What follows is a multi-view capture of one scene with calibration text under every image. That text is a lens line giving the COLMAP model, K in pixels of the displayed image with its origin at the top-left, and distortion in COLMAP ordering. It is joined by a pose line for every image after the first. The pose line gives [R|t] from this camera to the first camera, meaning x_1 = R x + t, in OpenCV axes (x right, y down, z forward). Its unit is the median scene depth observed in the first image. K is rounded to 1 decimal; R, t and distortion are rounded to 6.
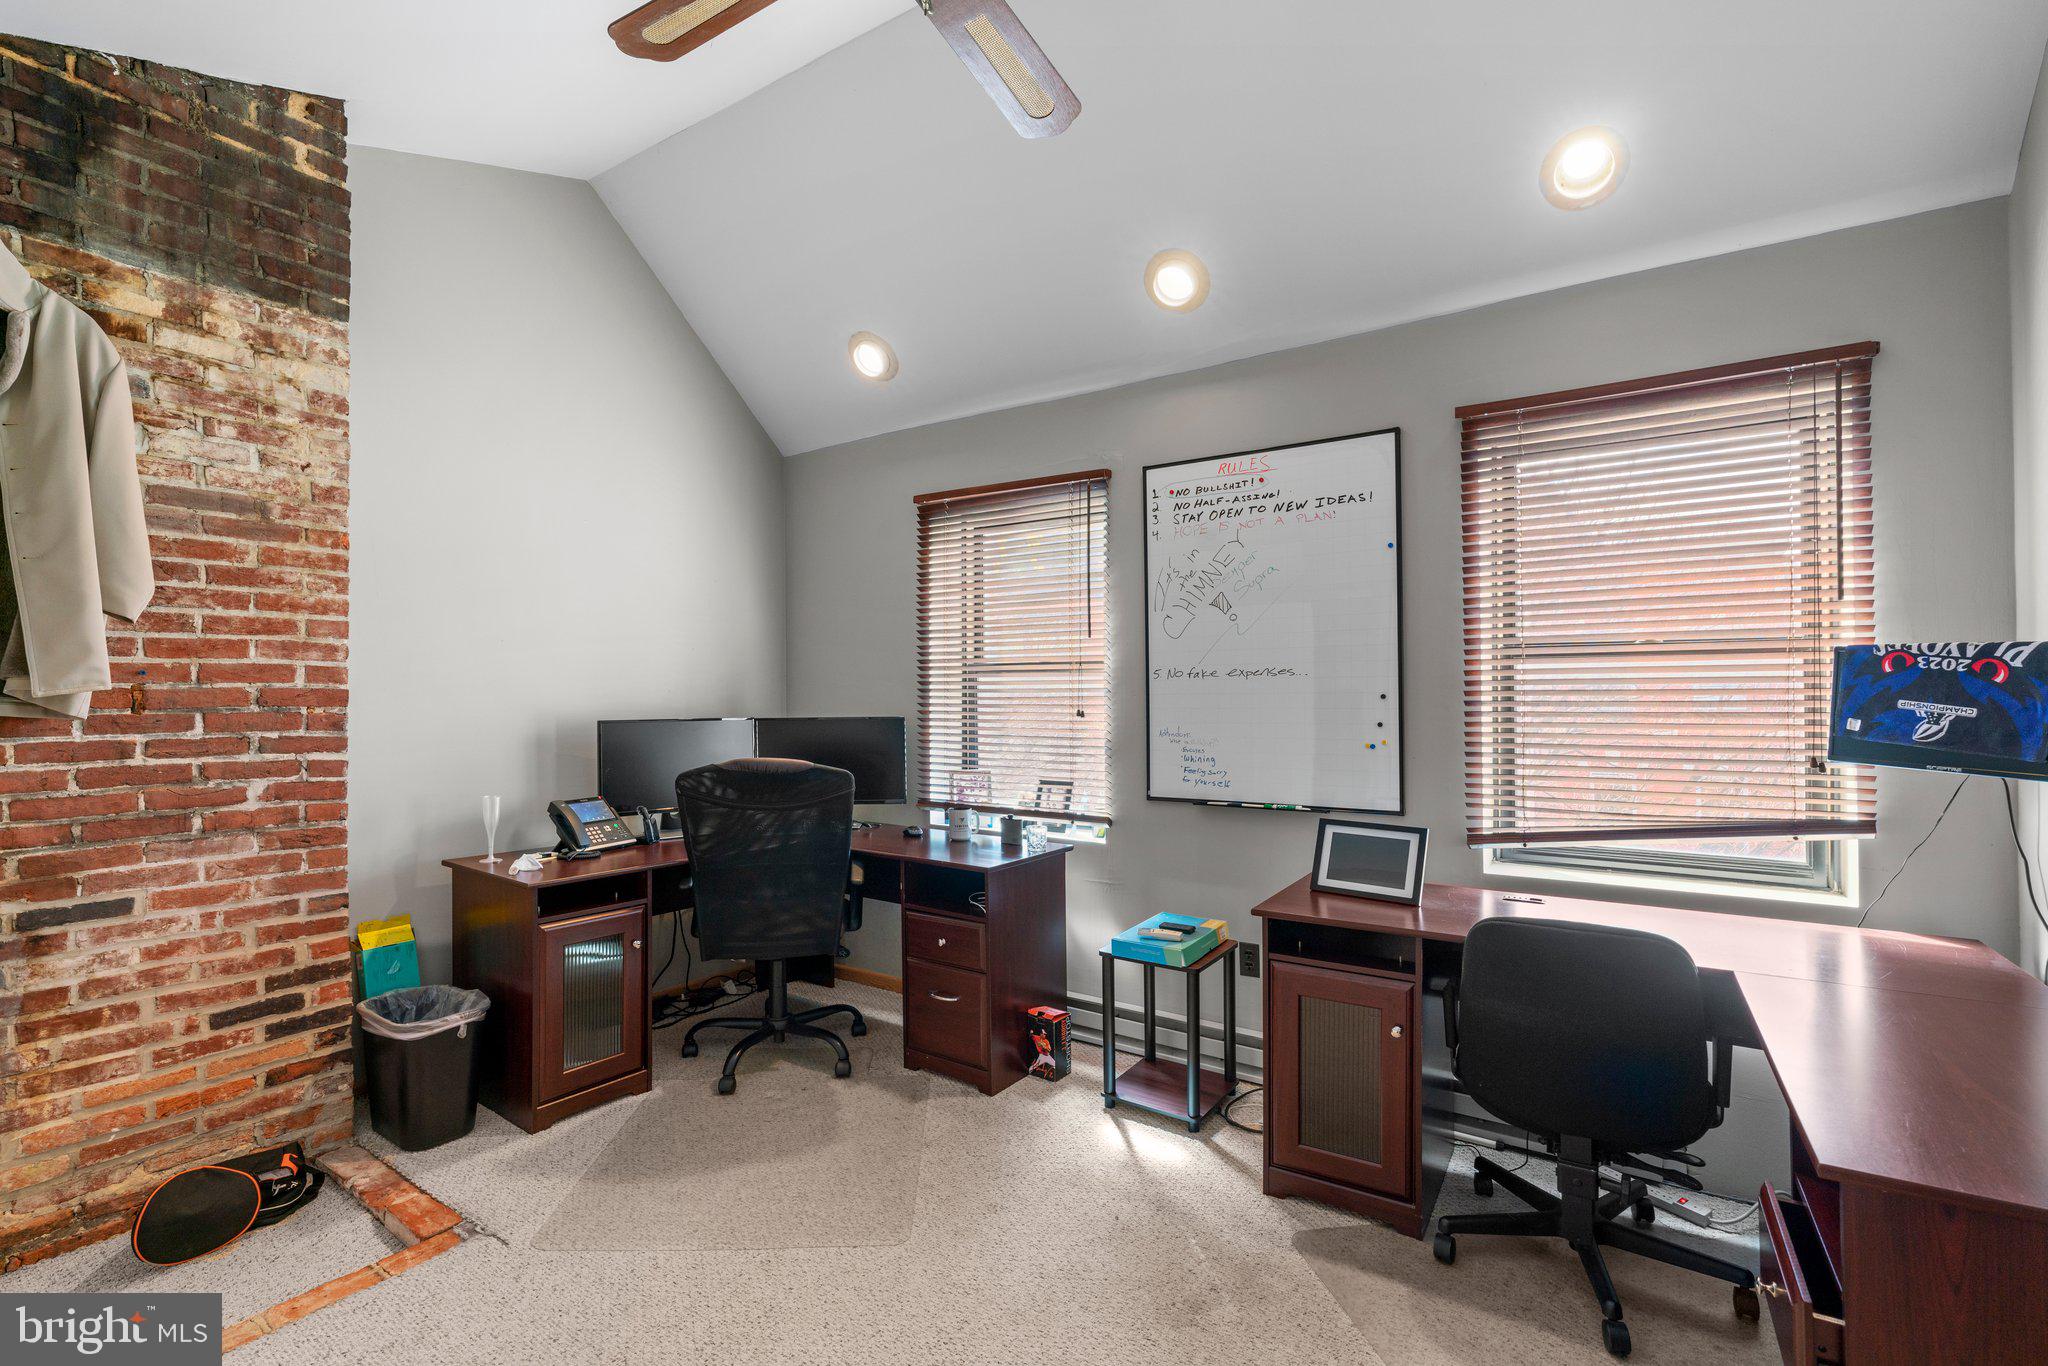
lens RADIAL K [[940.5, 0, 1011.7], [0, 940.5, 699.6], [0, 0, 1]] dist [-0.012756, 0.005864]
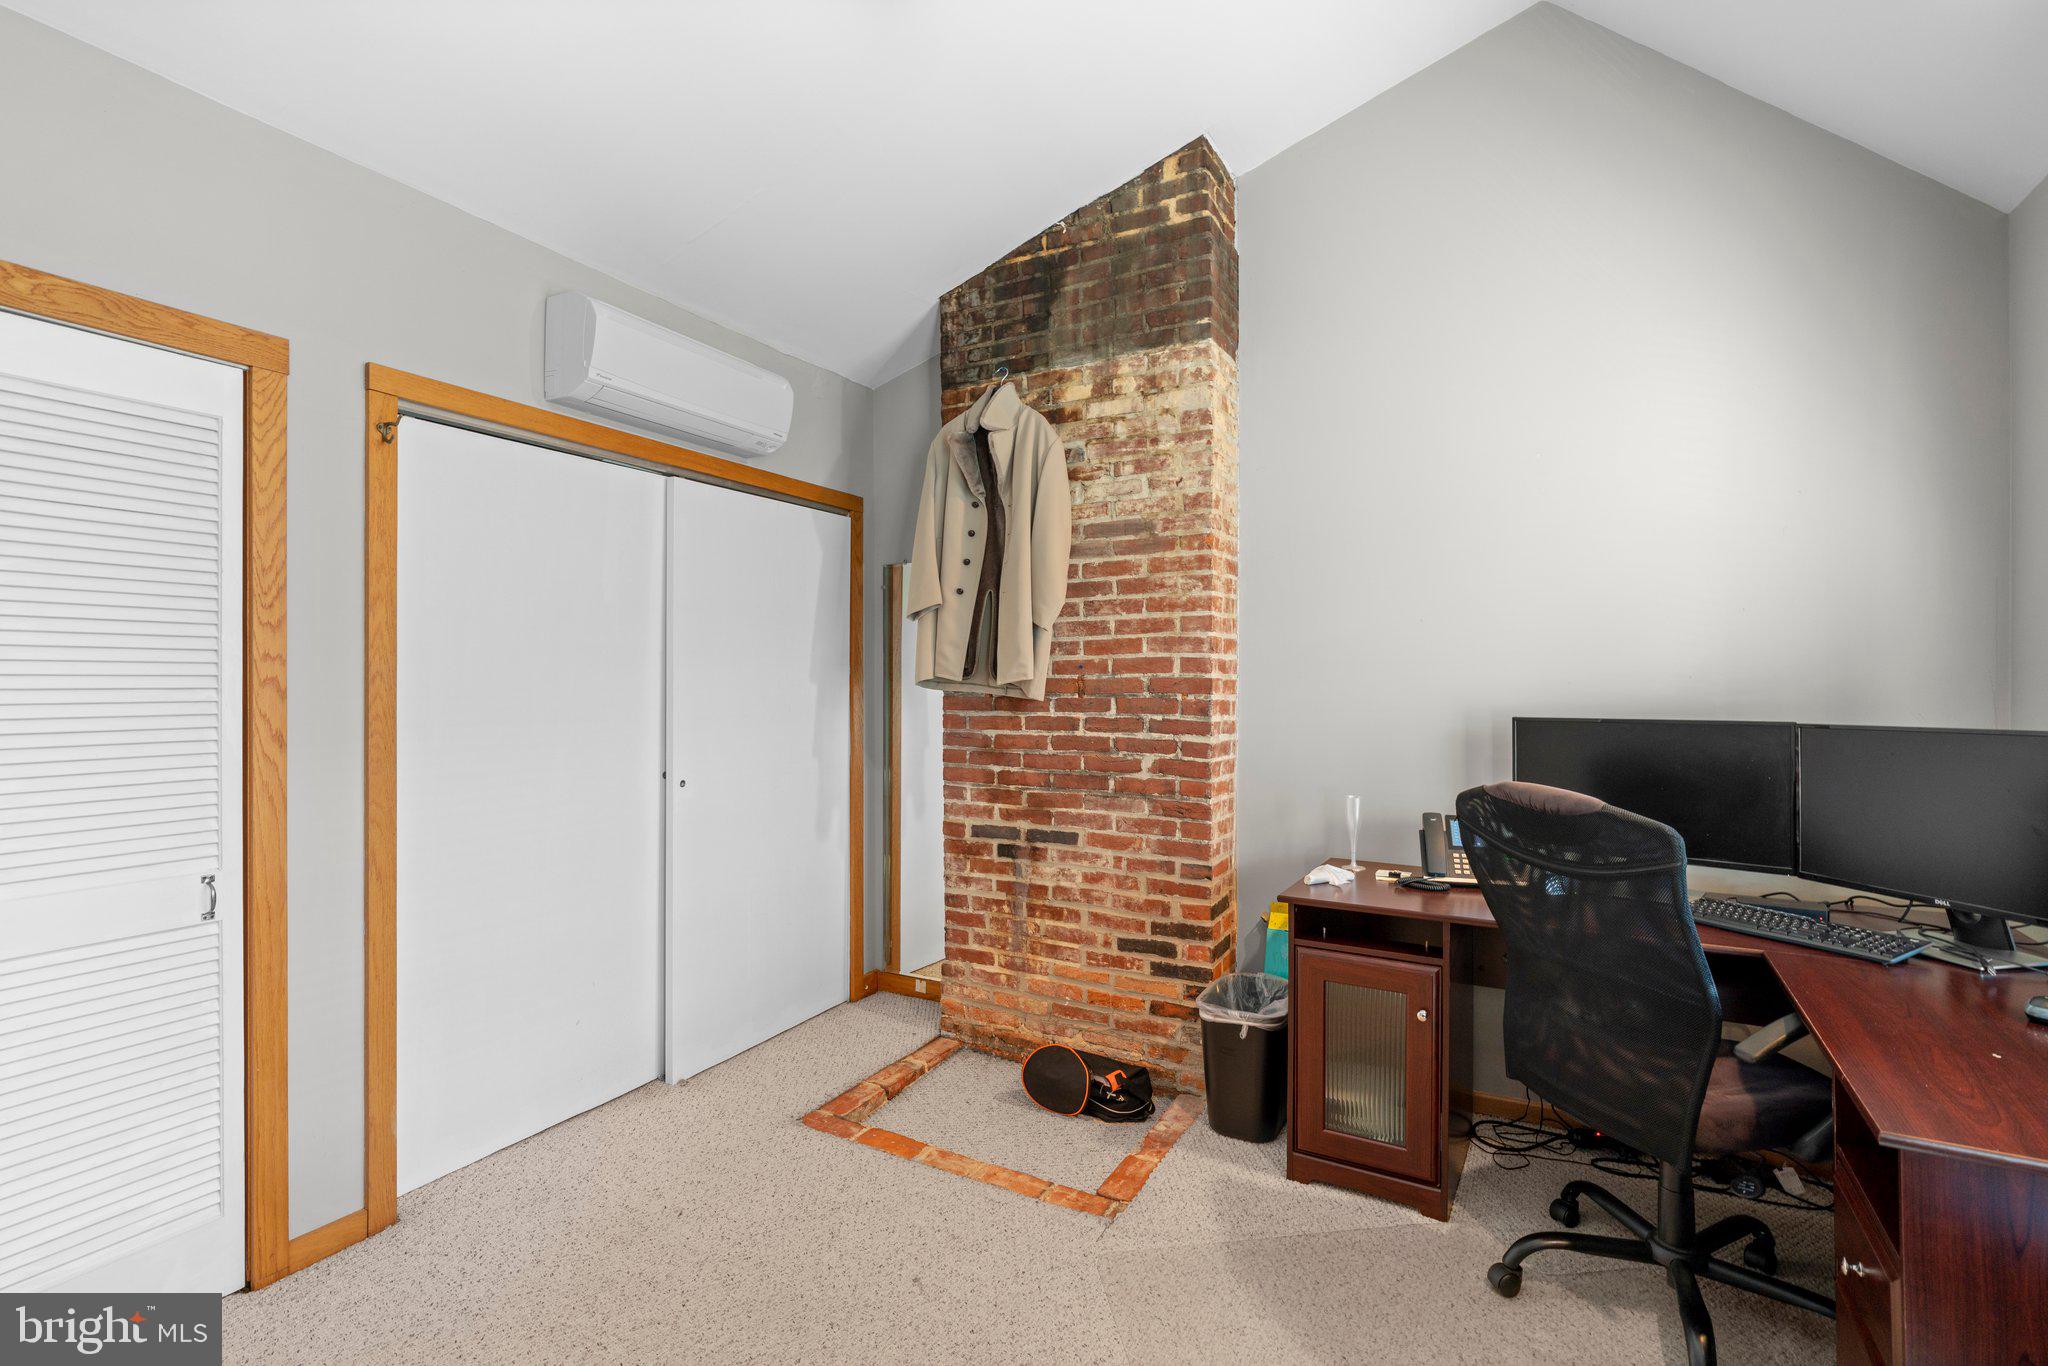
lens RADIAL K [[940.5, 0, 1011.7], [0, 940.5, 699.6], [0, 0, 1]] dist [-0.012756, 0.005864]
pose [[0.088803, 0.011667, -0.995981, 0.376120], [-0.006955, 0.999914, 0.011093, 0.003623], [0.996025, 0.005942, 0.088876, 0.724289]]
